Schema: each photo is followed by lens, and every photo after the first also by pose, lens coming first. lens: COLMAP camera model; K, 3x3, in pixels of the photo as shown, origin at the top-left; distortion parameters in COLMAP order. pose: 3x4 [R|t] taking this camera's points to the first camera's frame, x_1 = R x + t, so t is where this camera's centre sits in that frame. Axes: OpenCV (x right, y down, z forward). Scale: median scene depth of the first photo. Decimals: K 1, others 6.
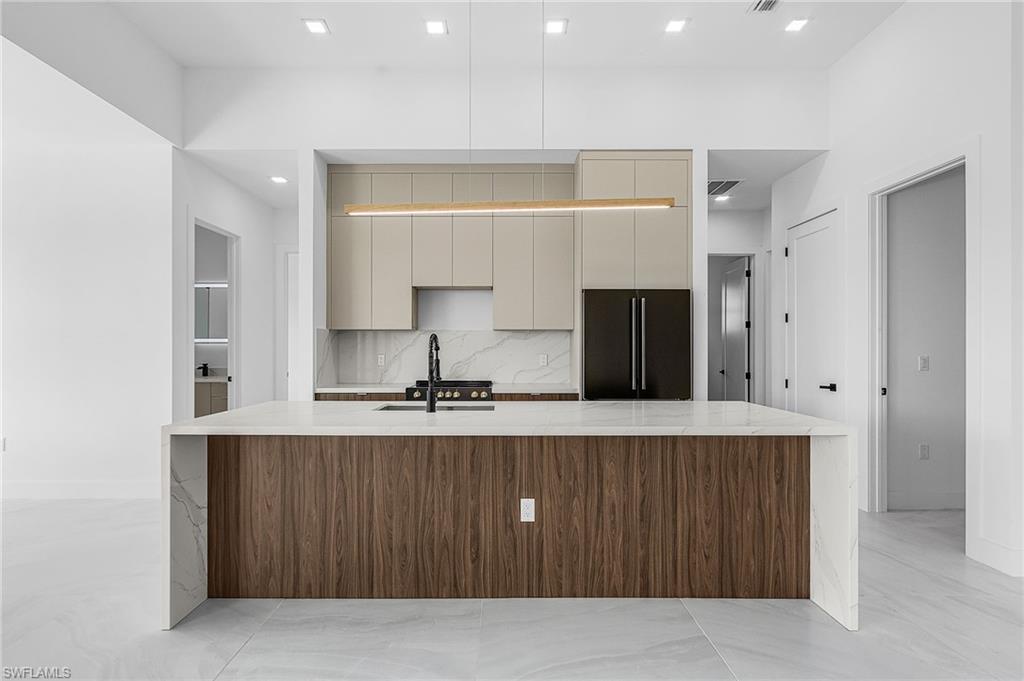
lens RADIAL K [[503.4, 0, 502.3], [0, 503.4, 352.0], [0, 0, 1]] dist [0.003534, 0.000206]
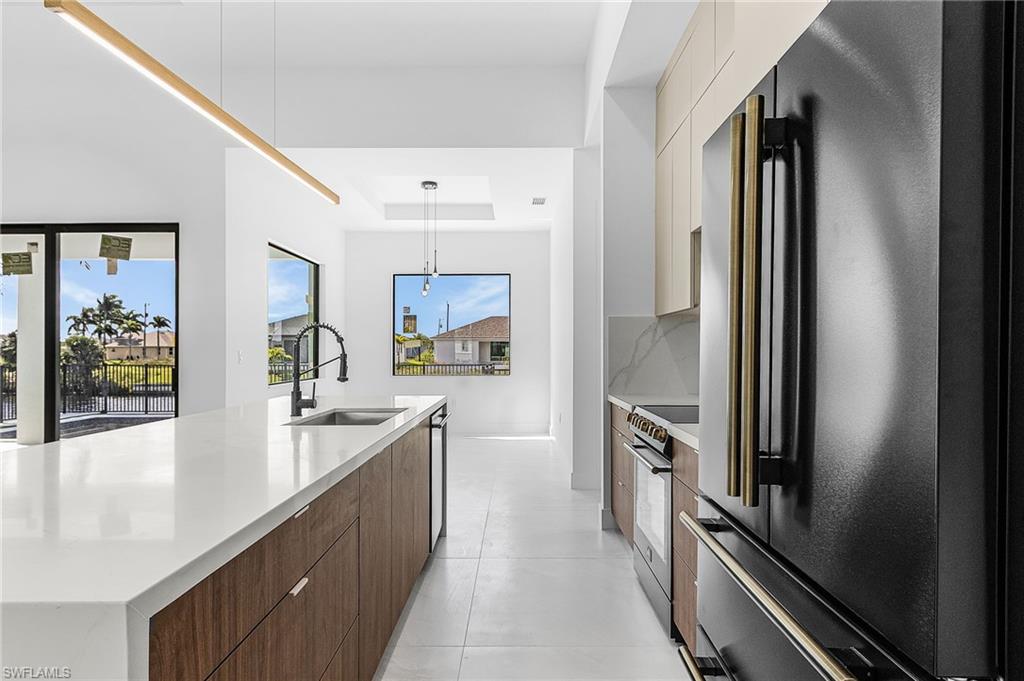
lens RADIAL K [[575.3, 0, 510.3], [0, 575.3, 346.2], [0, 0, 1]] dist [0.004183, 0.000075]
pose [[-0.005589, -0.007547, -0.999956, 0.890941], [-0.006543, 0.999950, -0.007511, 0.009249], [0.999963, 0.006501, -0.005638, 1.483991]]
